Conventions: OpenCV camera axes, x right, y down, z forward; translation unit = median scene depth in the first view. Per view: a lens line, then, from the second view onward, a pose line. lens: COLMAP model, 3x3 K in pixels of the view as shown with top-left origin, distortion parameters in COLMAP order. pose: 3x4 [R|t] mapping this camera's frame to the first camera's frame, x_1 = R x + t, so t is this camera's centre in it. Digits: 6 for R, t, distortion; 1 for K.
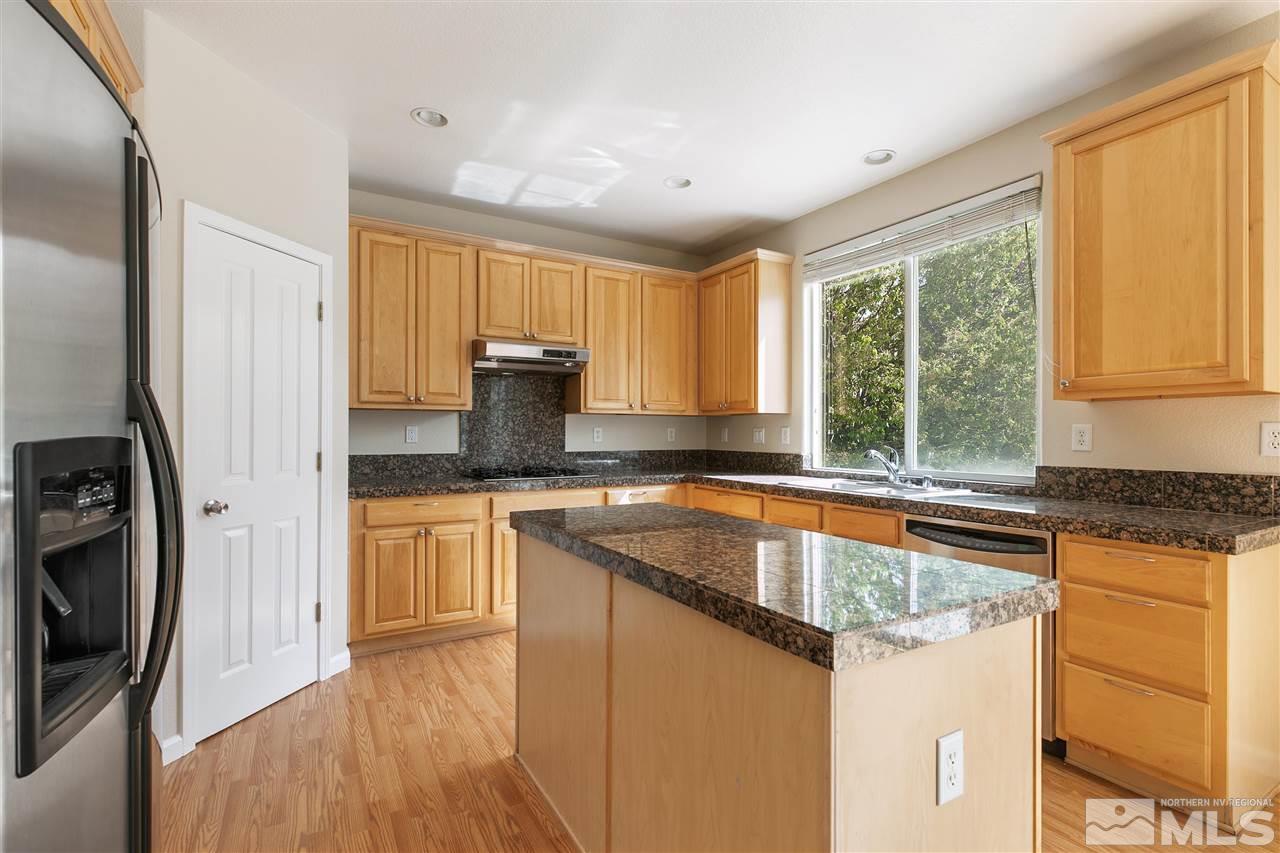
lens RADIAL K [[585.3, 0, 634.9], [0, 585.3, 434.5], [0, 0, 1]] dist [0.005182, -0.000791]
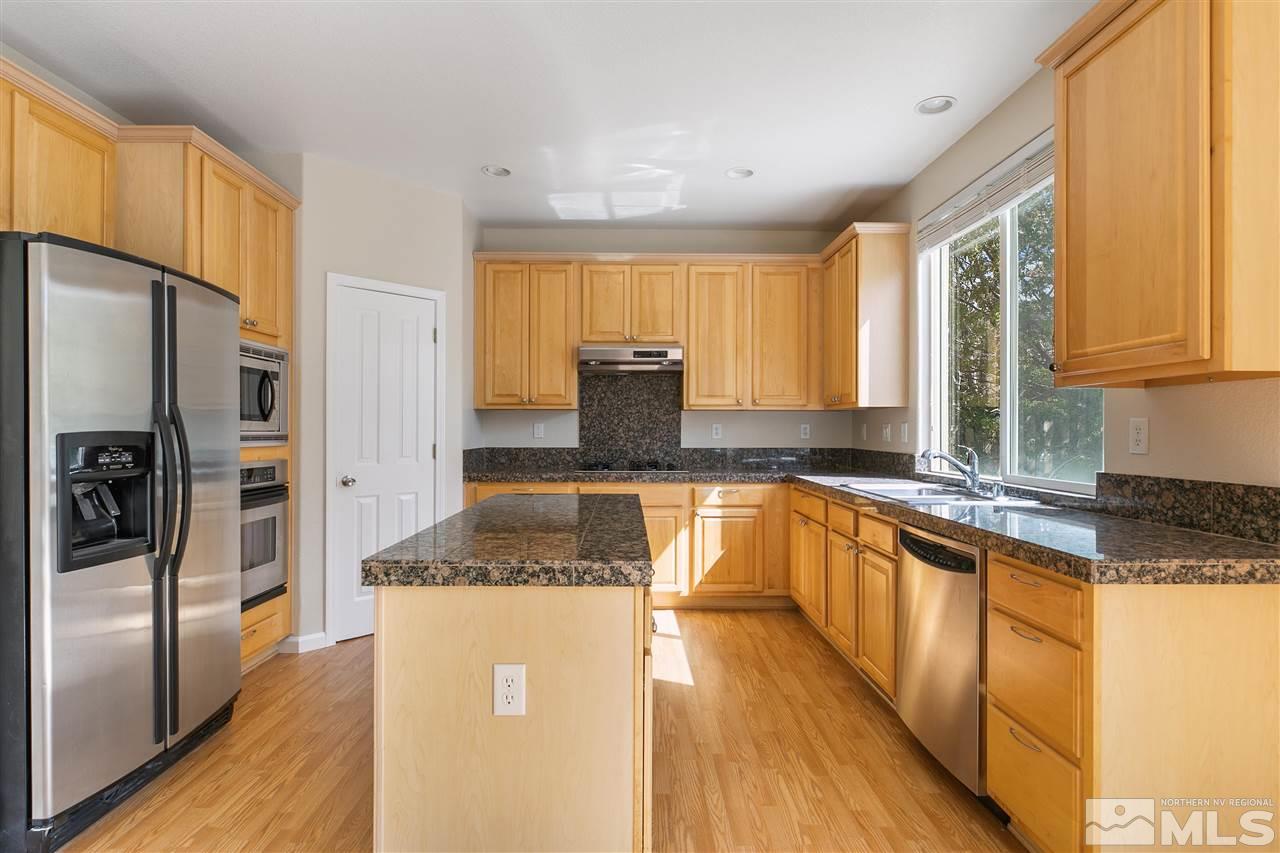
lens RADIAL K [[653.9, 0, 636.9], [0, 653.9, 428.4], [0, 0, 1]] dist [-0.005045, 0.000168]
pose [[0.871547, -0.000291, -0.490312, 0.449707], [-0.001816, 0.999991, -0.003822, 0.000142], [0.490308, 0.004221, 0.871539, -0.033094]]
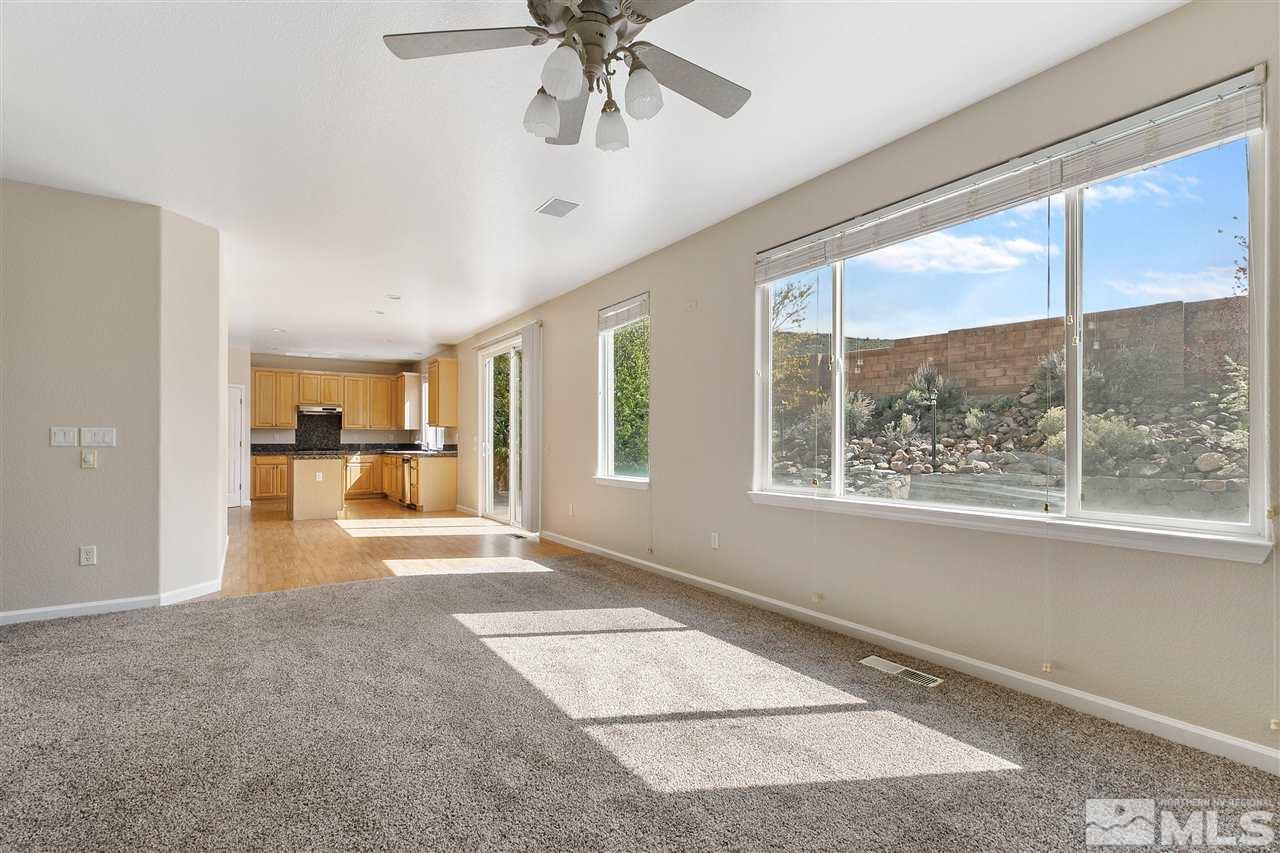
lens RADIAL K [[585.3, 0, 647.1], [0, 585.3, 444.4], [0, 0, 1]] dist [0.005182, -0.000791]
pose [[0.997336, -0.001983, 0.072923, 1.316651], [0.001915, 0.999998, 0.001008, 0.039877], [-0.072925, -0.000866, 0.997337, -2.161711]]
